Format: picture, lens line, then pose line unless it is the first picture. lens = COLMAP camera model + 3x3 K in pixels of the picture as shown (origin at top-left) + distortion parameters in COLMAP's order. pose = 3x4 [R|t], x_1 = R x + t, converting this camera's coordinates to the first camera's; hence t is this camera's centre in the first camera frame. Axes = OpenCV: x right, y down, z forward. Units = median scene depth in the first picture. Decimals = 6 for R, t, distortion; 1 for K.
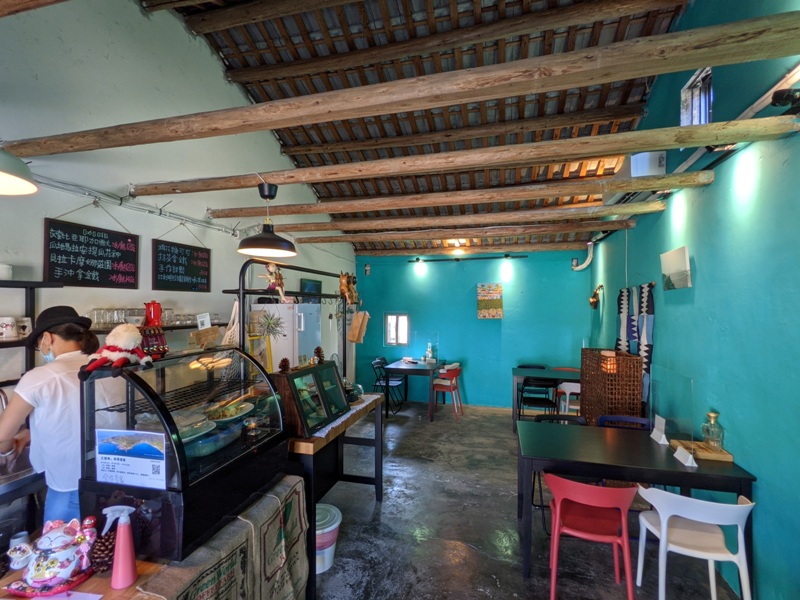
lens RADIAL K [[391.6, 0, 397.1], [0, 391.6, 305.3], [0, 0, 1]] dist [0.000604, 0.001092]
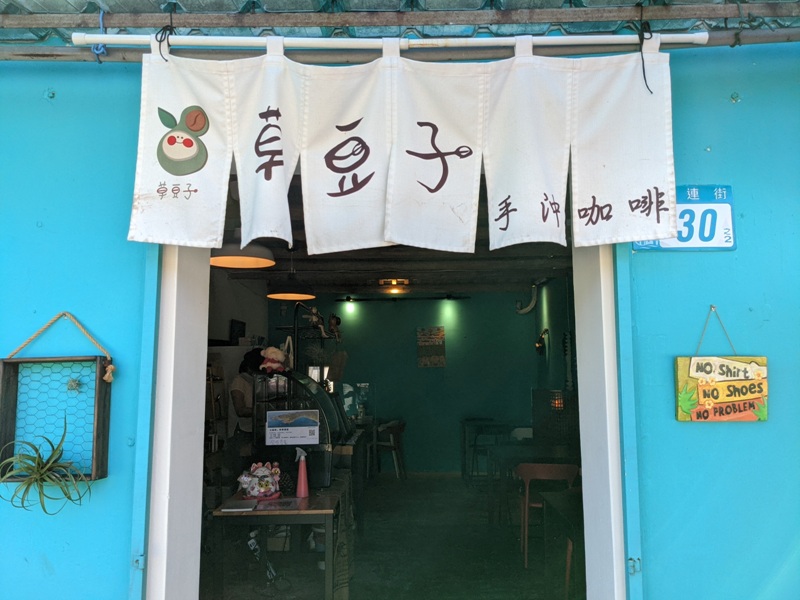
lens RADIAL K [[630.2, 0, 396.7], [0, 630.2, 297.9], [0, 0, 1]] dist [0.051125, -0.045618]
pose [[0.967855, 0.017448, 0.250901, -0.410830], [0.009522, 0.994333, -0.105879, 0.060071], [-0.251327, 0.104864, 0.962205, -0.747127]]
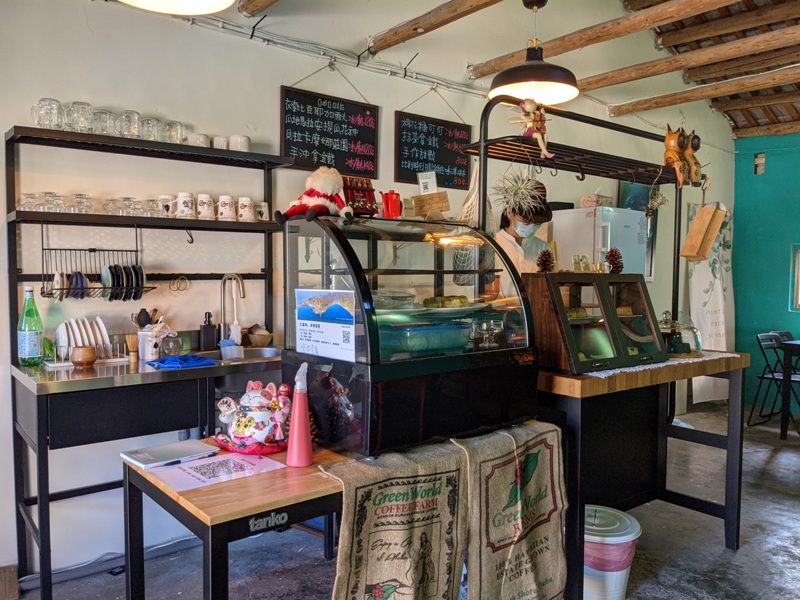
lens RADIAL K [[630.2, 0, 388.0], [0, 630.2, 297.4], [0, 0, 1]] dist [0.051125, -0.045618]
pose [[0.805751, 0.040493, -0.590869, 0.083768], [-0.013149, 0.998637, 0.050508, 0.118789], [0.592109, -0.032927, 0.805185, 0.015858]]
